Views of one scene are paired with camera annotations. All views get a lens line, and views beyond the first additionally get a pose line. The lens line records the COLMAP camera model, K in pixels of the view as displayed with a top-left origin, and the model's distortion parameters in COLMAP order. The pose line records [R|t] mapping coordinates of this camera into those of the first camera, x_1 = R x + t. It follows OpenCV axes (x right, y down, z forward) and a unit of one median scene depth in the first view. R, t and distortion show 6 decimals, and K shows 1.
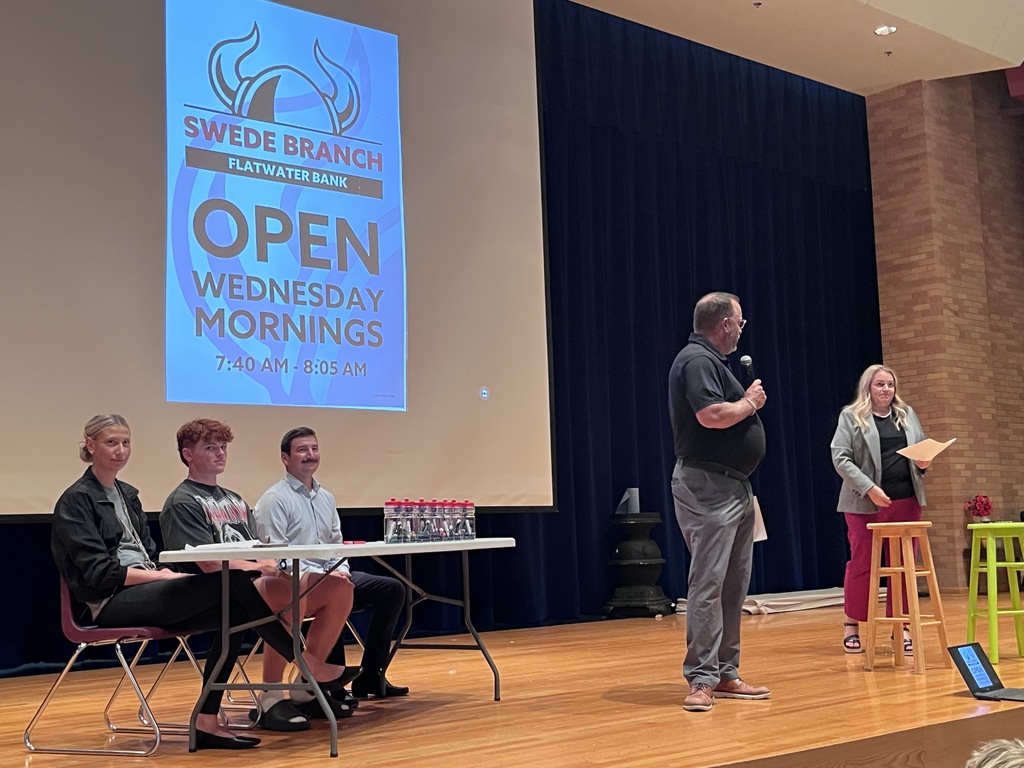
lens RADIAL K [[1260.5, 0, 512.0], [0, 1260.5, 384.0], [0, 0, 1]] dist [0.011952, -0.013901]
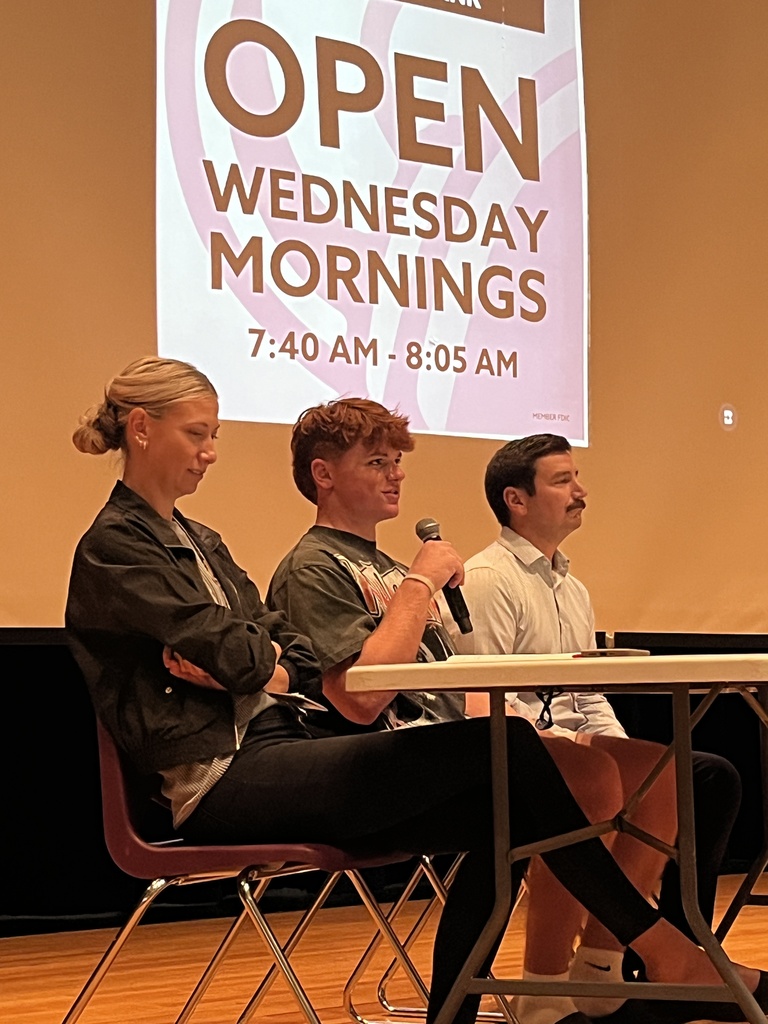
lens RADIAL K [[2093.4, 0, 384.0], [0, 2093.4, 512.0], [0, 0, 1]] dist [0.044761, 0.040241]
pose [[0.997417, 0.001260, -0.071822, -0.114159], [0.000080, 0.999826, 0.018655, 0.034559], [0.071833, -0.018612, 0.997243, 0.151081]]
